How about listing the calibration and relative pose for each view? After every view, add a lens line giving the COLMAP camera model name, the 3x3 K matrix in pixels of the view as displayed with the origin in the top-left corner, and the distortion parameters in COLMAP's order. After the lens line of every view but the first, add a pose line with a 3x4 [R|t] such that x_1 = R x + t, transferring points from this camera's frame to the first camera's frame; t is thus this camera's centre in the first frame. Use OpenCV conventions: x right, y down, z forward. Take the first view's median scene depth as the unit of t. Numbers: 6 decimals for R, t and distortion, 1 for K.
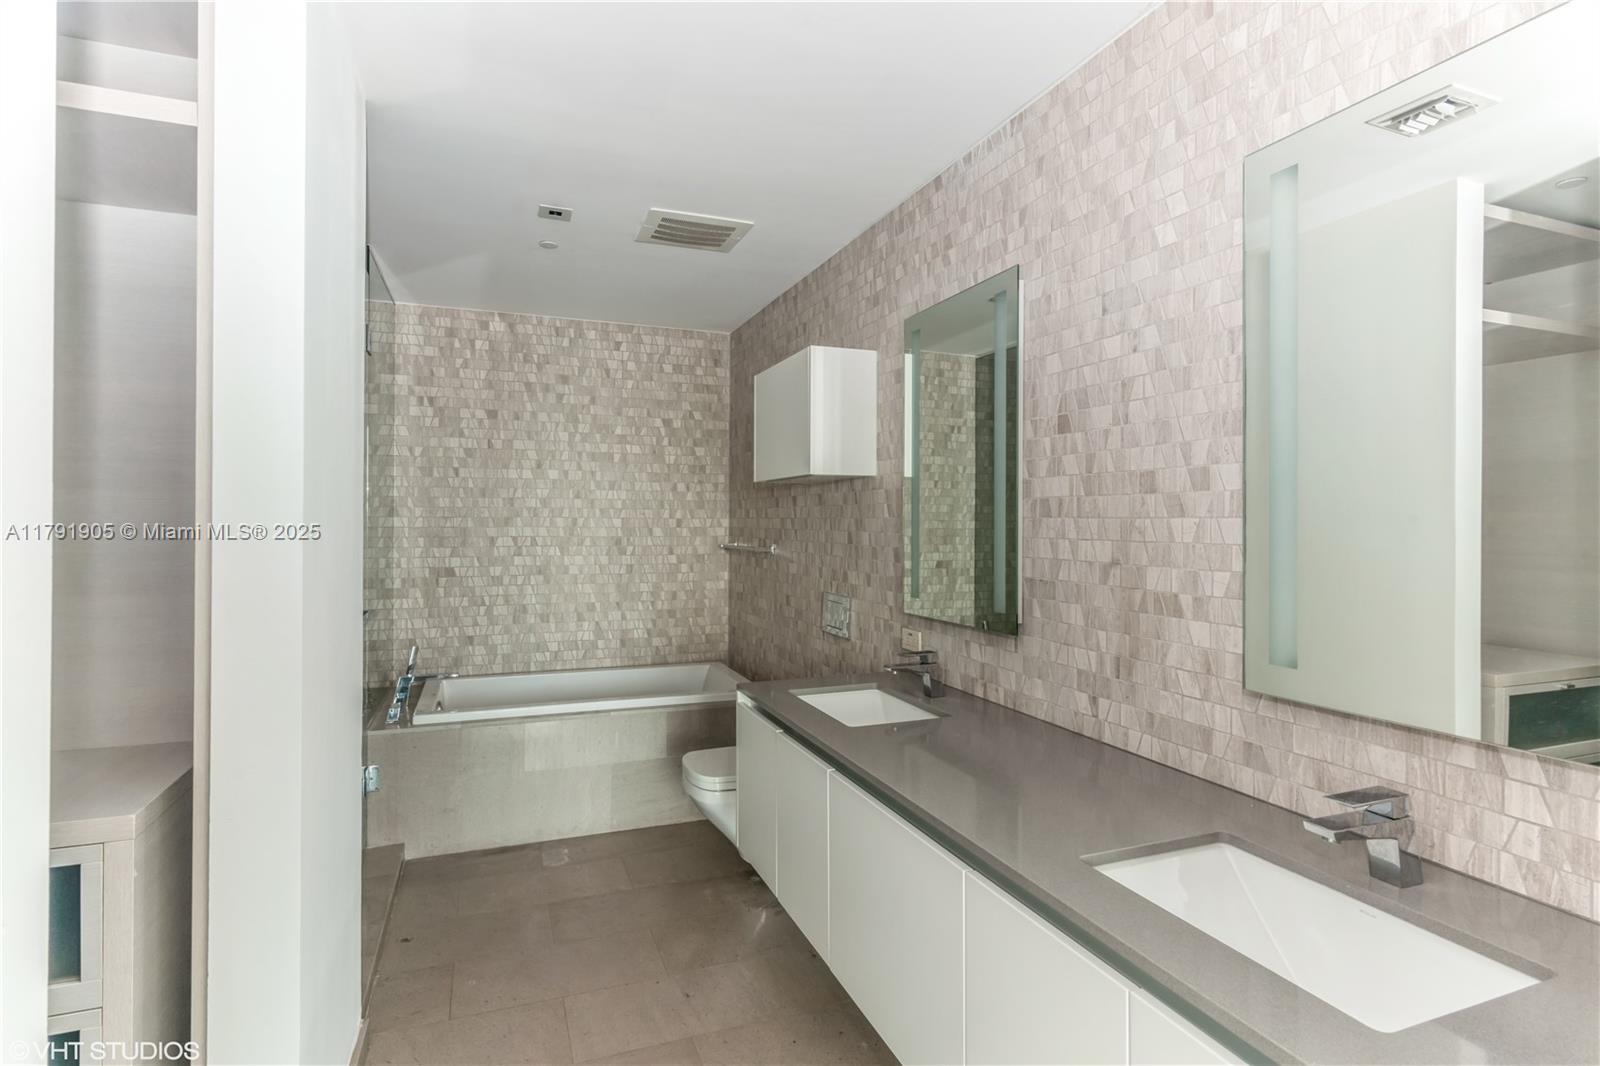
lens RADIAL K [[770.8, 0, 794.9], [0, 770.8, 522.9], [0, 0, 1]] dist [0.015747, -0.000380]
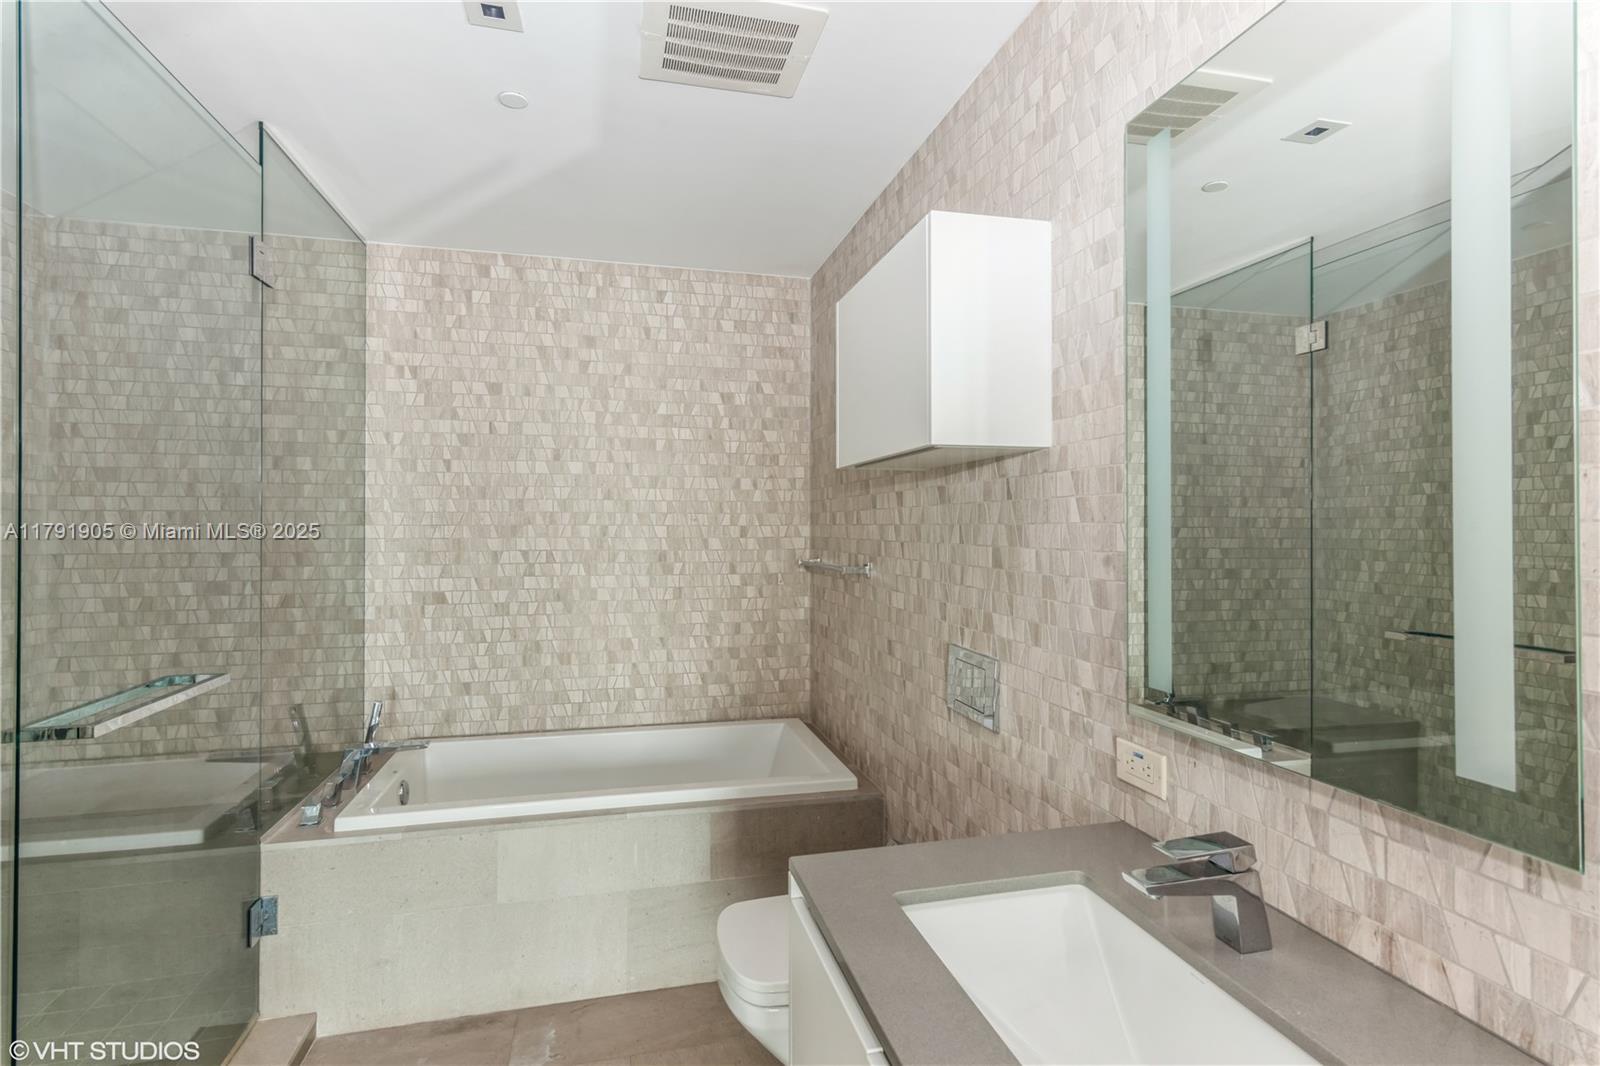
lens RADIAL K [[770.8, 0, 794.1], [0, 770.8, 519.5], [0, 0, 1]] dist [0.015747, -0.000380]
pose [[0.991379, -0.004882, -0.130937, -0.003494], [0.003146, 0.999904, -0.013461, -0.001718], [0.130990, 0.012933, 0.991299, 0.295571]]
